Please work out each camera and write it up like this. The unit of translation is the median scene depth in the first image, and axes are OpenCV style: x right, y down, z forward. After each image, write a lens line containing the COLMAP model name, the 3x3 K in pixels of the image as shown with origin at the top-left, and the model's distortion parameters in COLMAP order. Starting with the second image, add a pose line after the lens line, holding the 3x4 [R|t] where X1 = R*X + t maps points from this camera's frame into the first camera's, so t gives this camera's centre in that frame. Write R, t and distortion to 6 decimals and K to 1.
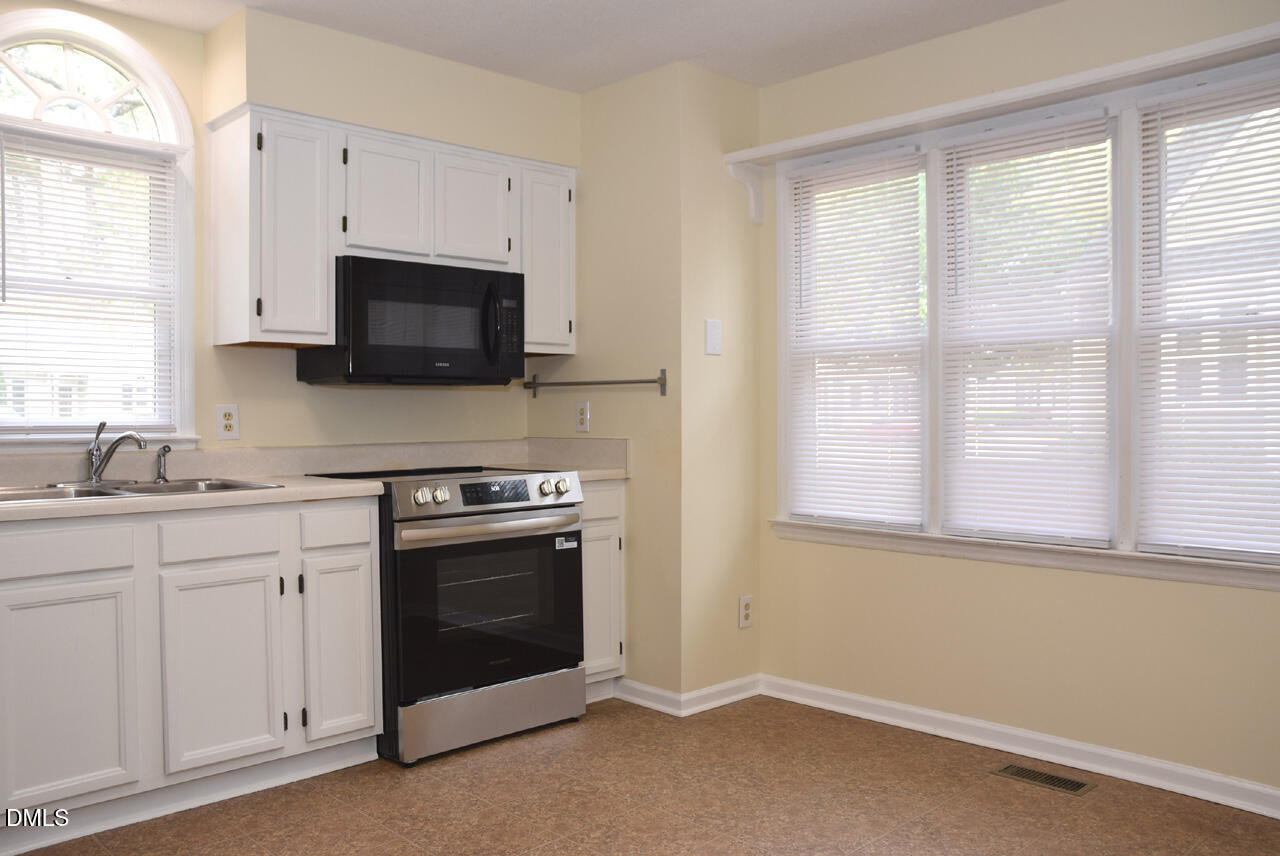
lens RADIAL K [[1026.9, 0, 633.1], [0, 1026.9, 425.6], [0, 0, 1]] dist [-0.094403, 0.094264]
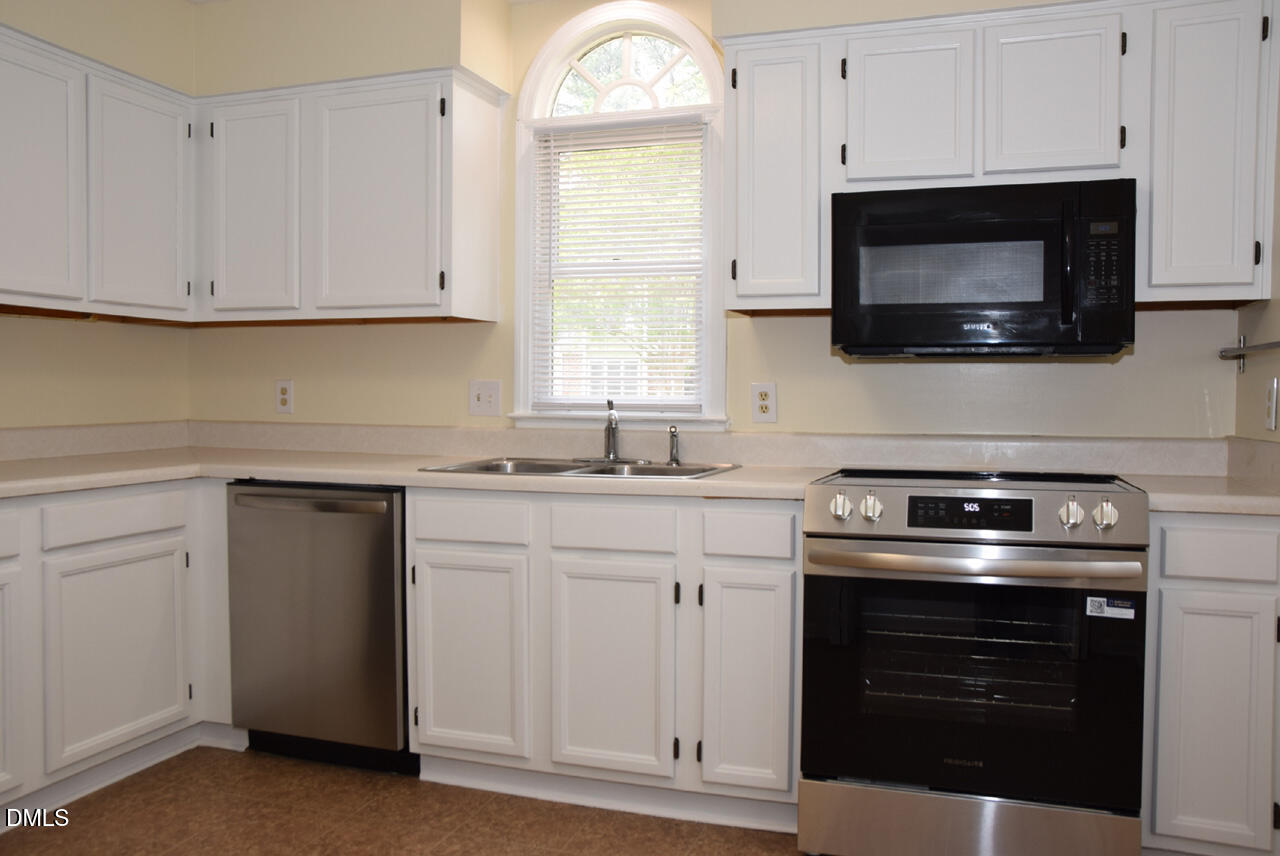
lens RADIAL K [[1026.9, 0, 637.6], [0, 1026.9, 427.1], [0, 0, 1]] dist [-0.094403, 0.094264]
pose [[0.465502, 0.035542, -0.884333, 0.359168], [-0.019043, 0.999364, 0.030141, -0.007346], [0.884842, 0.002809, 0.465883, 0.503583]]
